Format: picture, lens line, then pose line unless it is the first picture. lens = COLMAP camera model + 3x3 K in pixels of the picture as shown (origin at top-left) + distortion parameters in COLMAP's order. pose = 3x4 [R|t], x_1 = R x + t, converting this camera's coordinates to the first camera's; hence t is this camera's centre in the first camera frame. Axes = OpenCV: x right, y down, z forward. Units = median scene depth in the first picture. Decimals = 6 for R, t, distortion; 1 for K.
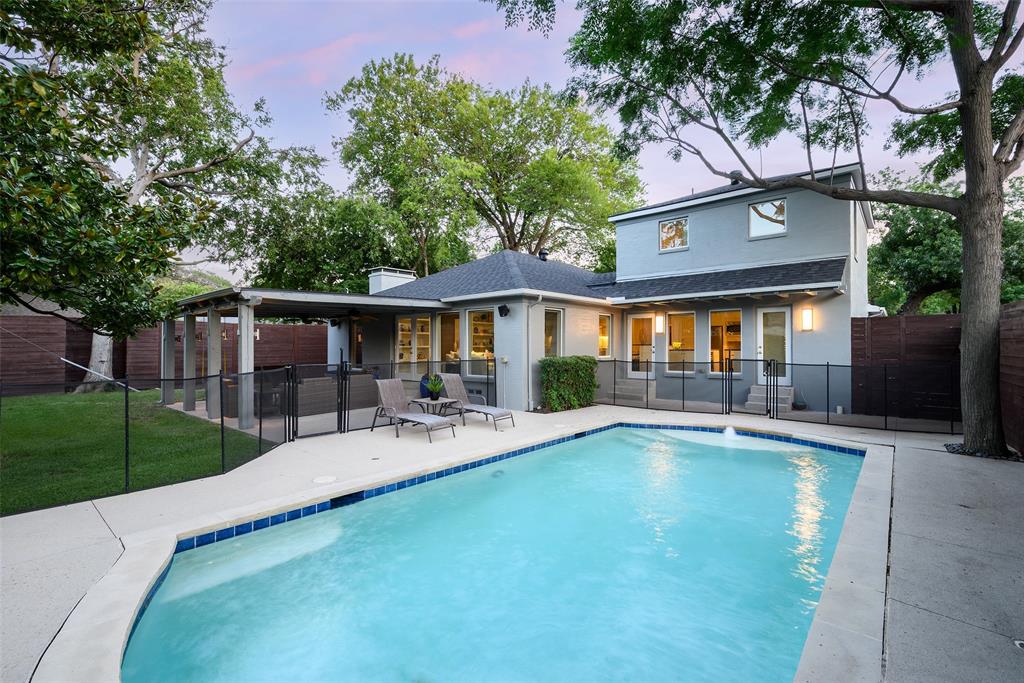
lens RADIAL K [[445.2, 0, 508.7], [0, 445.2, 343.6], [0, 0, 1]] dist [0.000054, -0.000339]
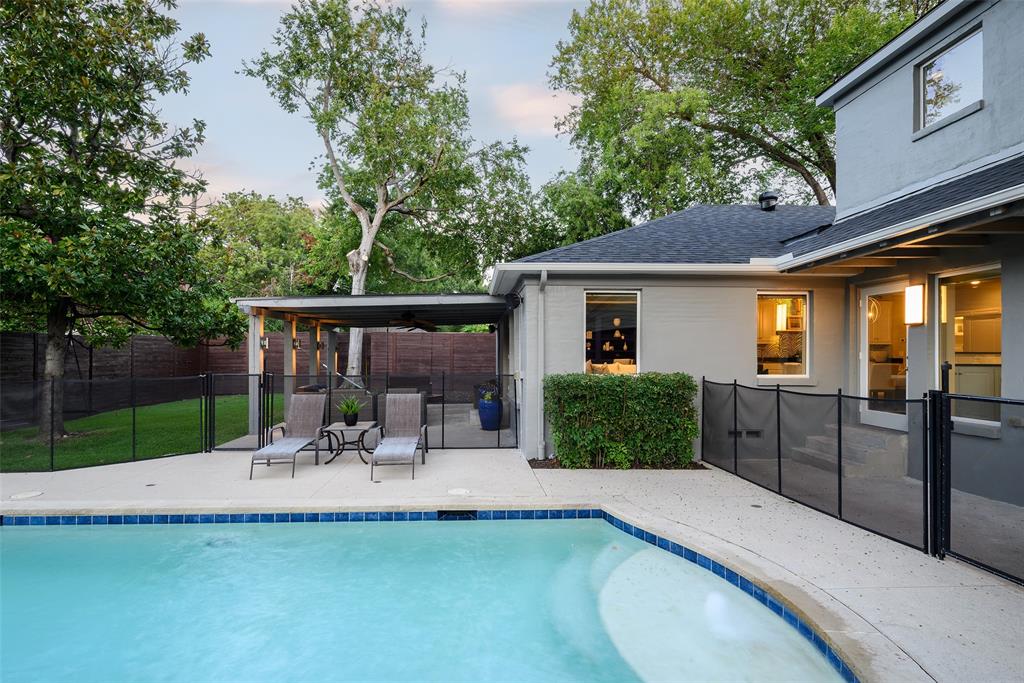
lens RADIAL K [[503.1, 0, 507.5], [0, 503.1, 350.2], [0, 0, 1]] dist [-0.002484, -0.000522]
pose [[0.695919, -0.006755, -0.718089, 0.505505], [0.001865, 0.999969, -0.007600, 0.004315], [0.718118, 0.003950, 0.695910, 0.471734]]
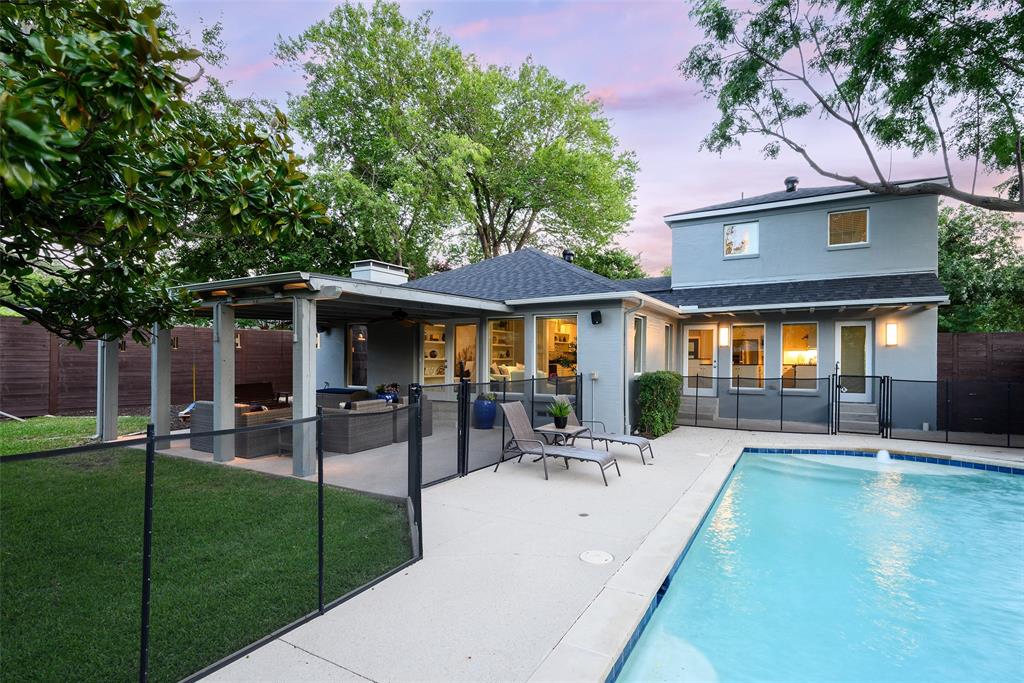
lens RADIAL K [[478.9, 0, 532.8], [0, 478.9, 358.6], [0, 0, 1]] dist [0.000310, 0.001048]
pose [[0.976753, 0.007184, 0.214247, -0.315598], [-0.008452, 0.999952, 0.005005, 0.000504], [-0.214201, -0.006700, 0.976767, 0.146516]]
